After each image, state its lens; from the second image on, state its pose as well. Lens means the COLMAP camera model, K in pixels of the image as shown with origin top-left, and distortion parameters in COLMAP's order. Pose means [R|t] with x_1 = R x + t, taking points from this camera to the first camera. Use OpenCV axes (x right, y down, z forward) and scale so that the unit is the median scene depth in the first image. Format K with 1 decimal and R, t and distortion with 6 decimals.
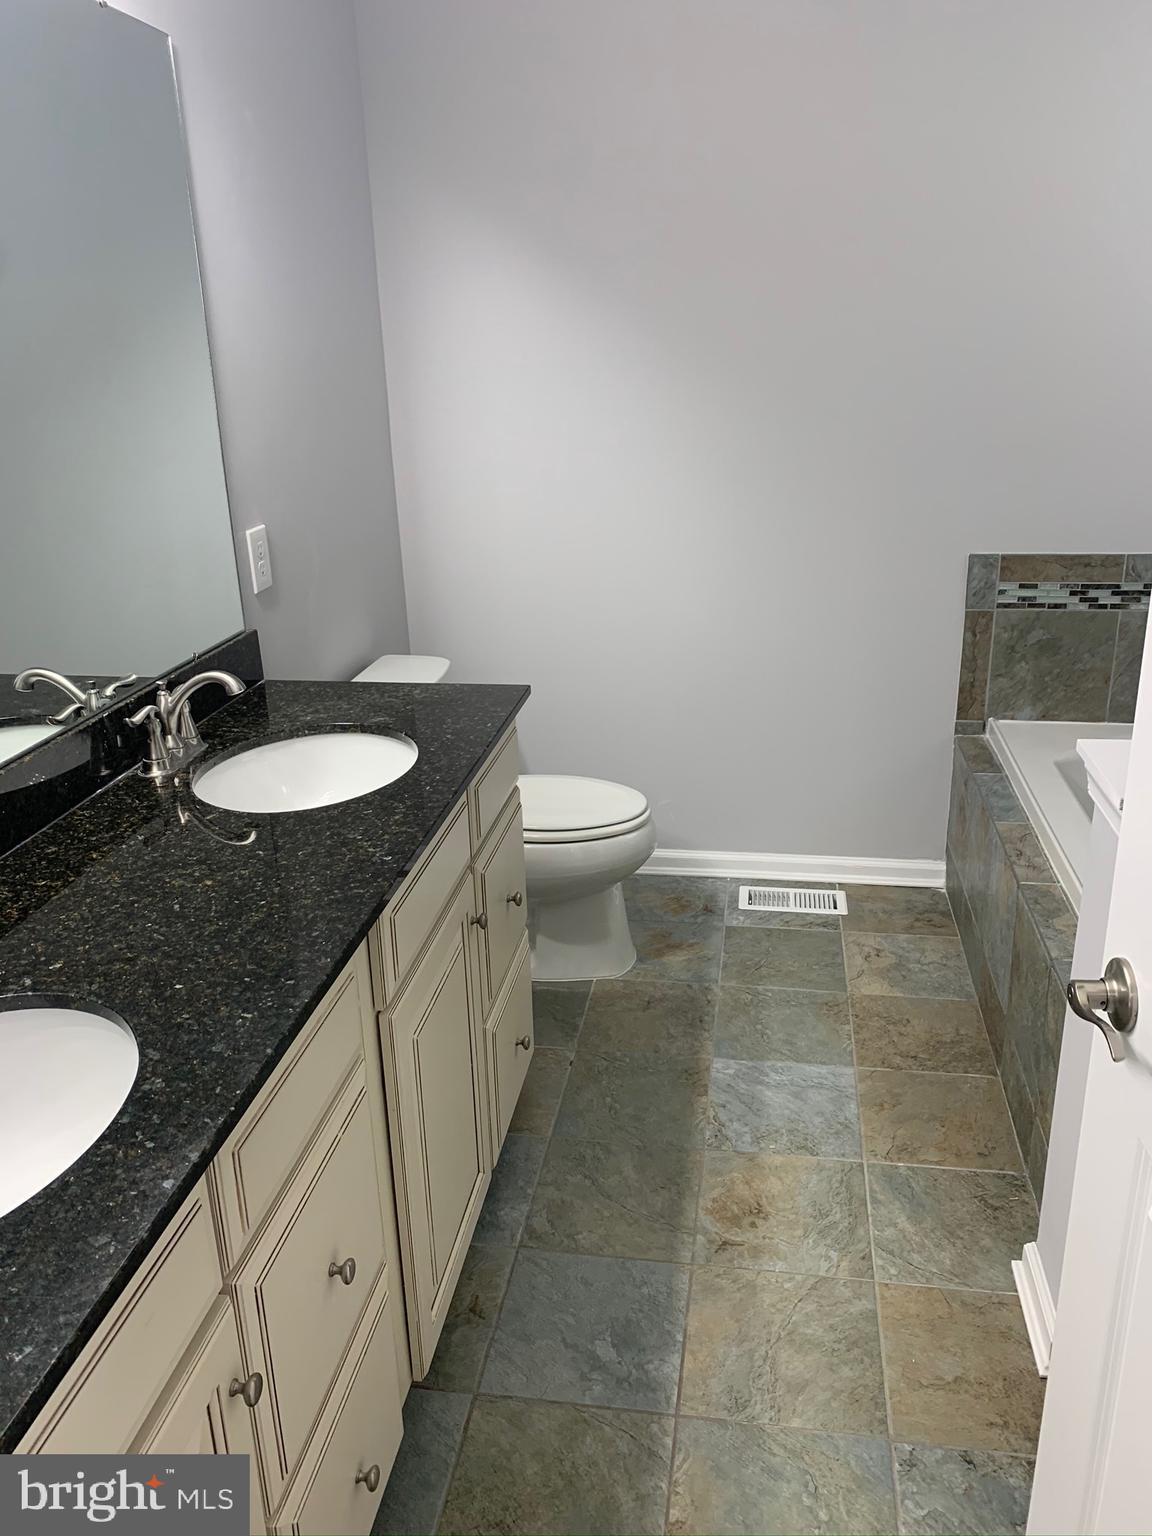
lens RADIAL K [[1178.6, 0, 576.4], [0, 1178.6, 766.7], [0, 0, 1]] dist [0.036879, -0.032740]
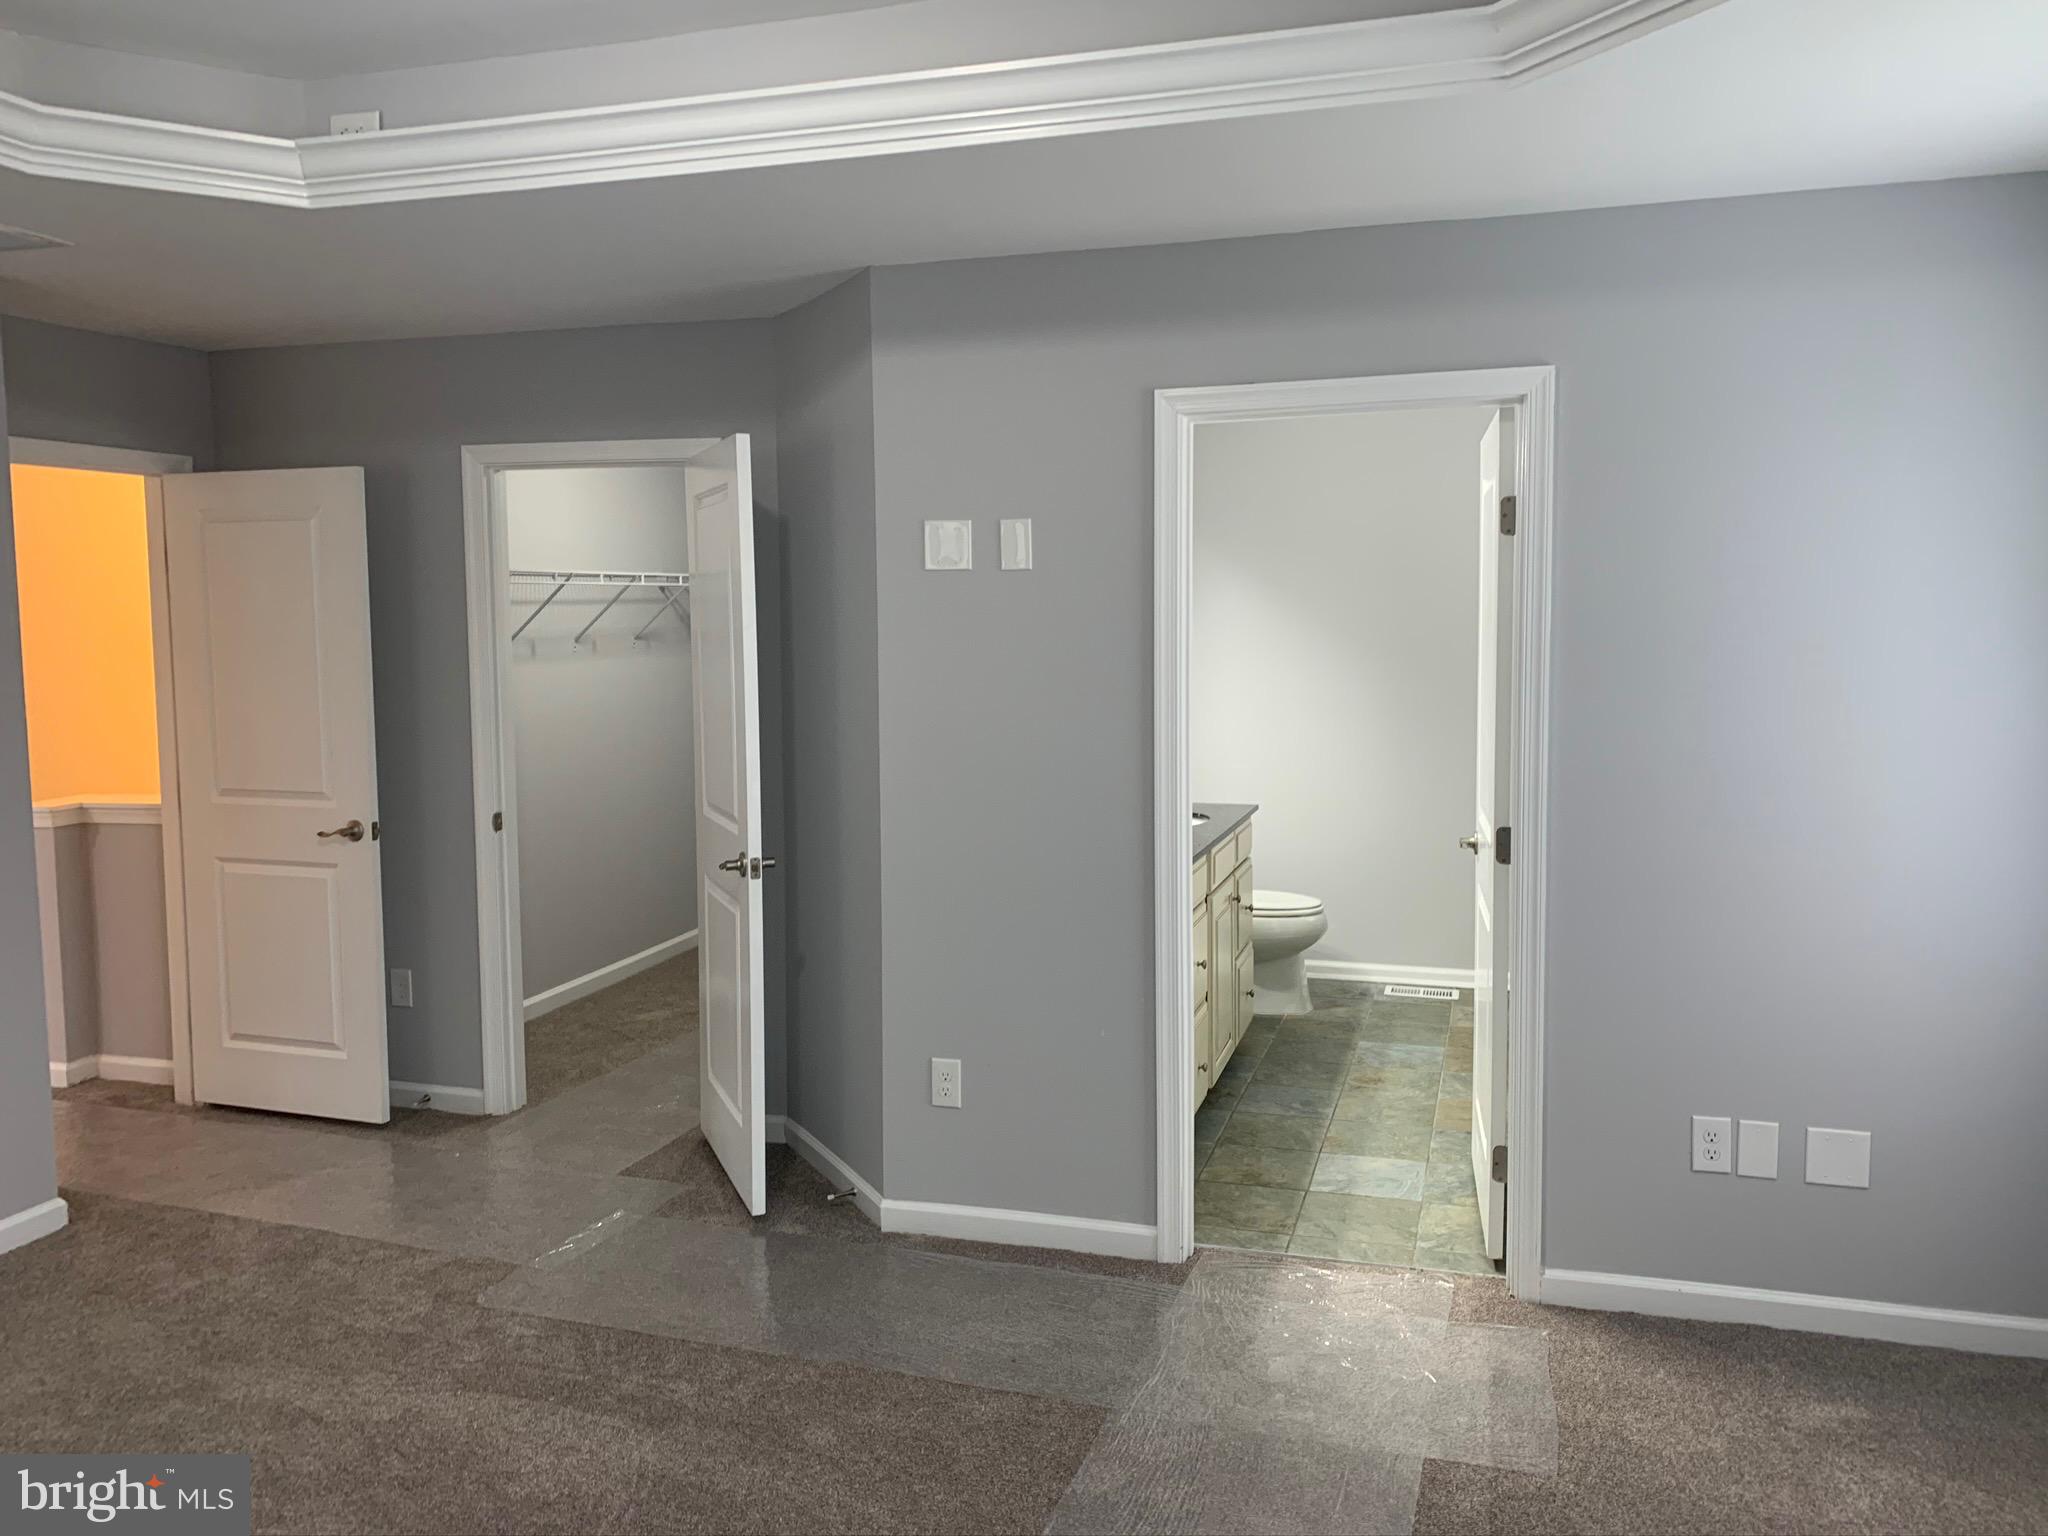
lens RADIAL K [[1571.4, 0, 1023.6], [0, 1571.4, 763.3], [0, 0, 1]] dist [0.036879, -0.032740]
pose [[0.990661, 0.030010, -0.133005, -0.074590], [-0.061571, 0.968819, -0.240000, 0.458092], [0.121656, 0.245947, 0.961618, -1.375505]]
